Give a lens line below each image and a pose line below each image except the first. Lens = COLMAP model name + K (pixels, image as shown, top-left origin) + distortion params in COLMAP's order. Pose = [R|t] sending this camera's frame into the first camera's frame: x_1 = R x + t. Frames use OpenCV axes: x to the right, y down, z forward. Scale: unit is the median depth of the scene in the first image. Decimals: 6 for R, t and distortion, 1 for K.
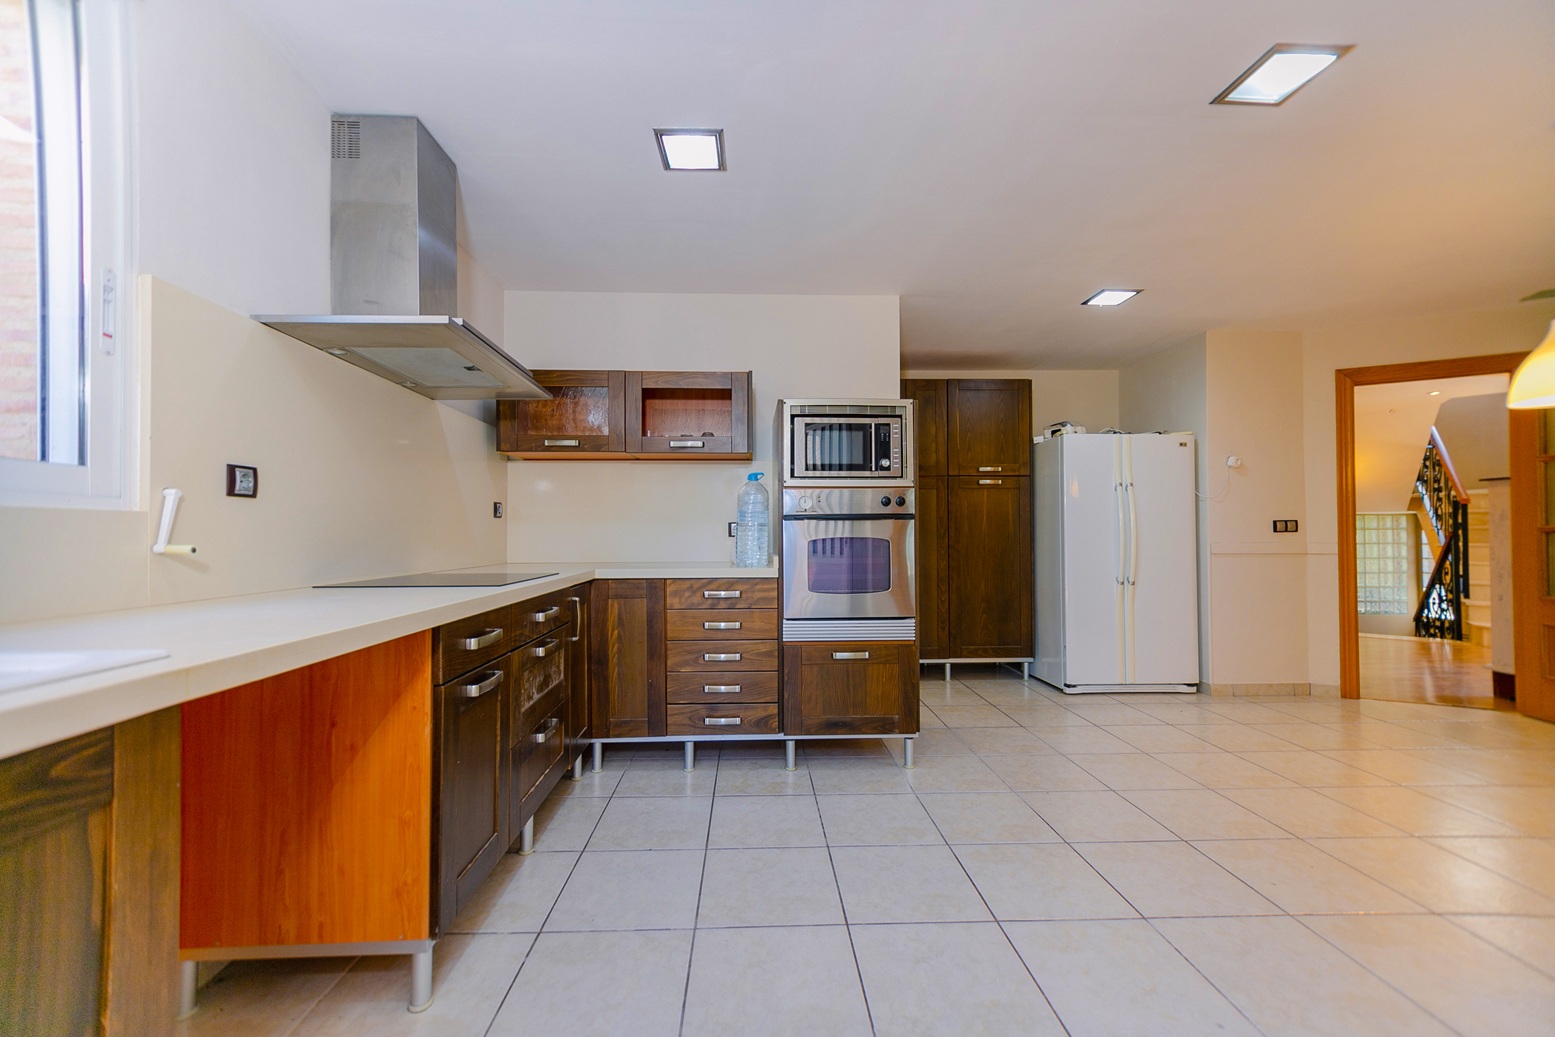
lens RADIAL K [[649.6, 0, 787.2], [0, 649.6, 527.9], [0, 0, 1]] dist [0.006812, 0.000489]
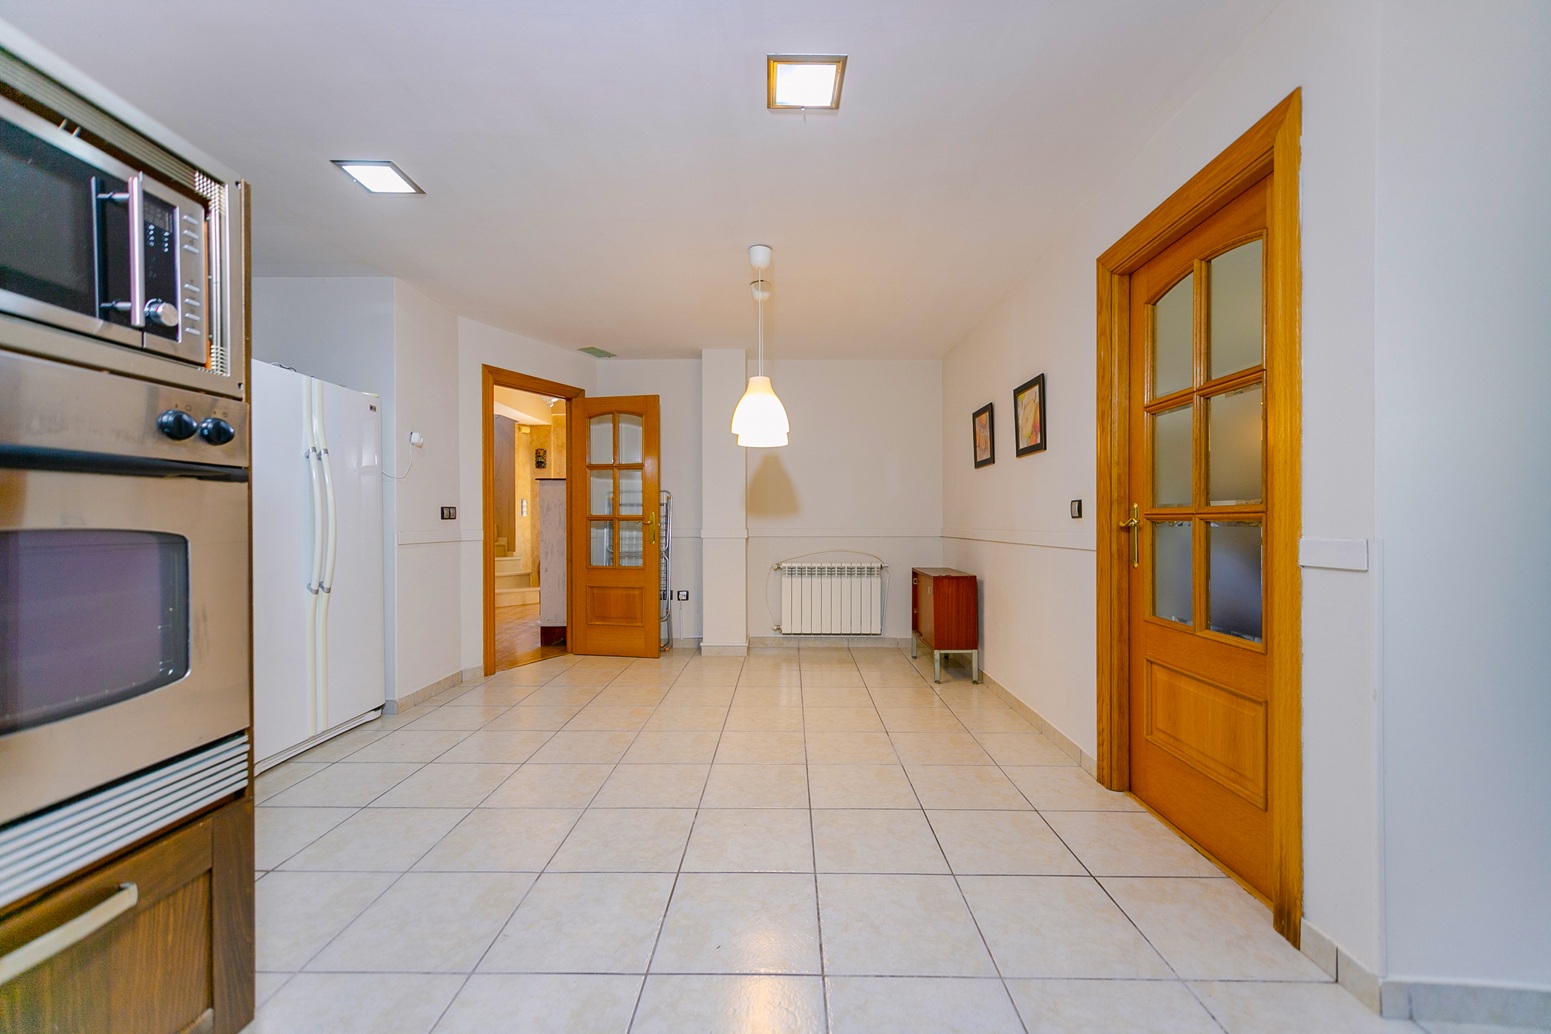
lens RADIAL K [[610.1, 0, 786.6], [0, 610.1, 525.6], [0, 0, 1]] dist [0.007942, -0.000400]
pose [[0.055705, -0.006014, 0.998429, -0.111391], [-0.010379, 0.999924, 0.006602, 0.004592], [-0.998393, -0.010731, 0.055638, 0.461267]]
